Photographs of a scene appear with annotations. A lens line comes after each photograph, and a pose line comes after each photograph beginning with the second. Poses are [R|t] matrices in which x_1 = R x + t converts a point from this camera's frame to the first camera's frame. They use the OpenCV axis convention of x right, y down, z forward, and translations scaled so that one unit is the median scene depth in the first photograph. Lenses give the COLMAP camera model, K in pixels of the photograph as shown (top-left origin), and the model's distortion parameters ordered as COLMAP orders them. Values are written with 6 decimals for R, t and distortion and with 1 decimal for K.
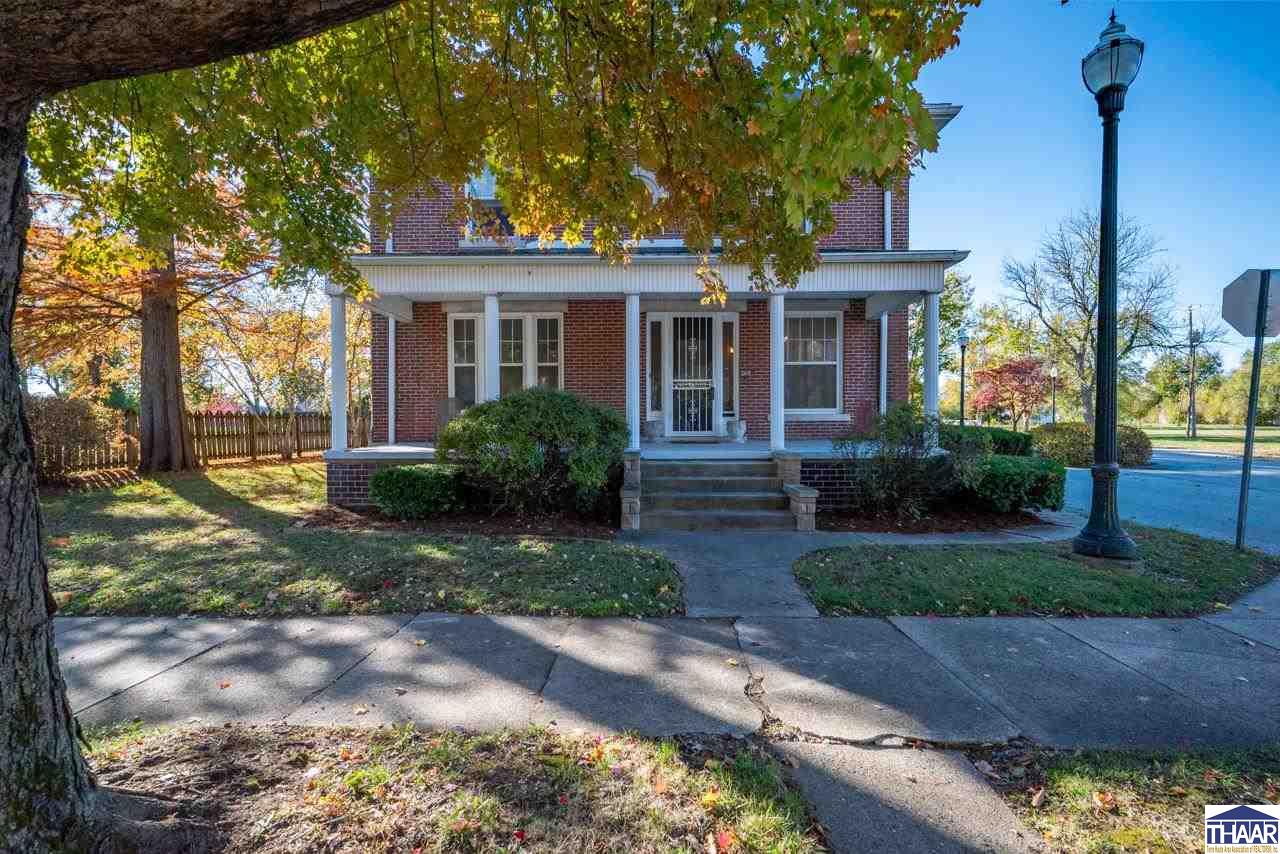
lens RADIAL K [[577.7, 0, 643.1], [0, 577.7, 427.5], [0, 0, 1]] dist [0.001815, 0.000058]
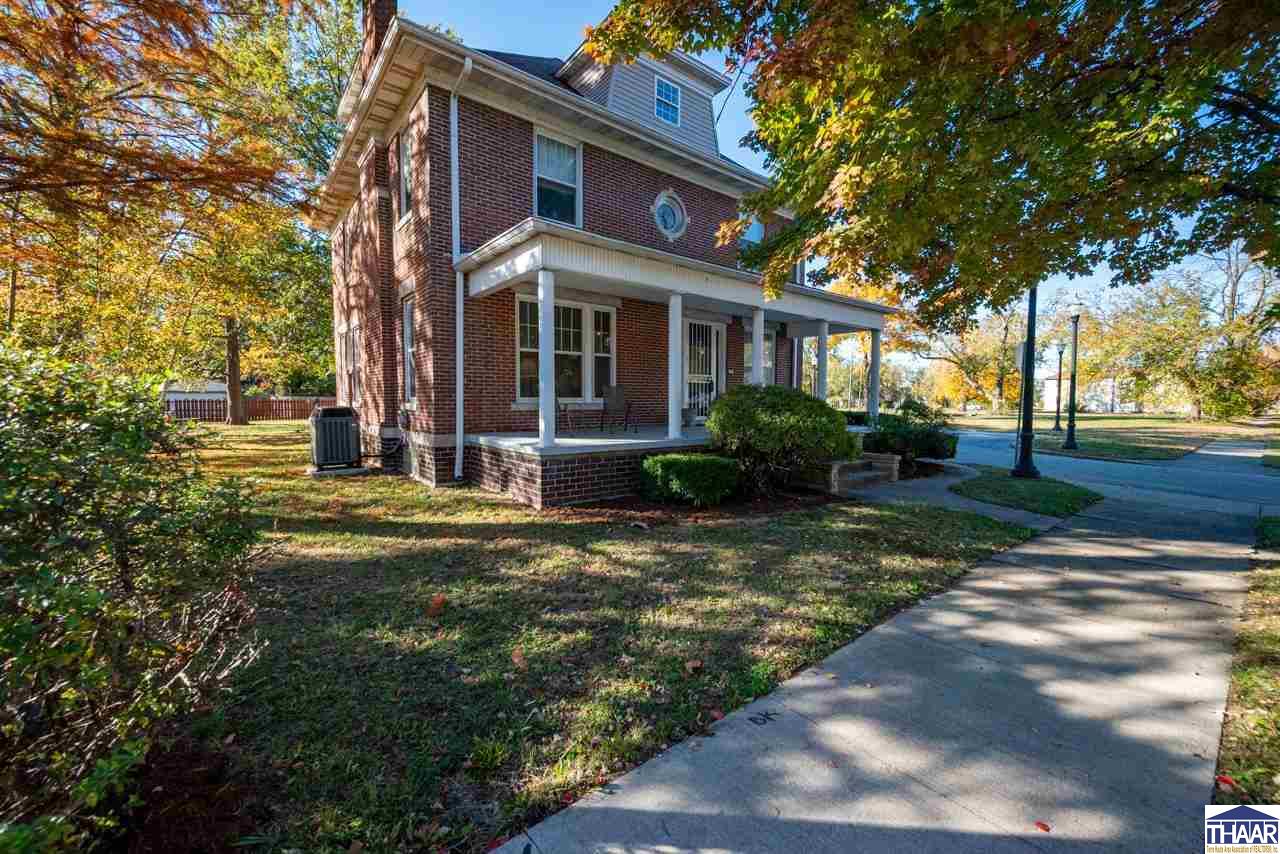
lens RADIAL K [[499.3, 0, 642.1], [0, 499.3, 426.5], [0, 0, 1]] dist [-0.000257, -0.000107]
pose [[0.782604, -0.029575, 0.621817, -0.711531], [0.003617, 0.999070, 0.042965, -0.017860], [-0.622510, -0.031376, 0.781983, 0.244917]]
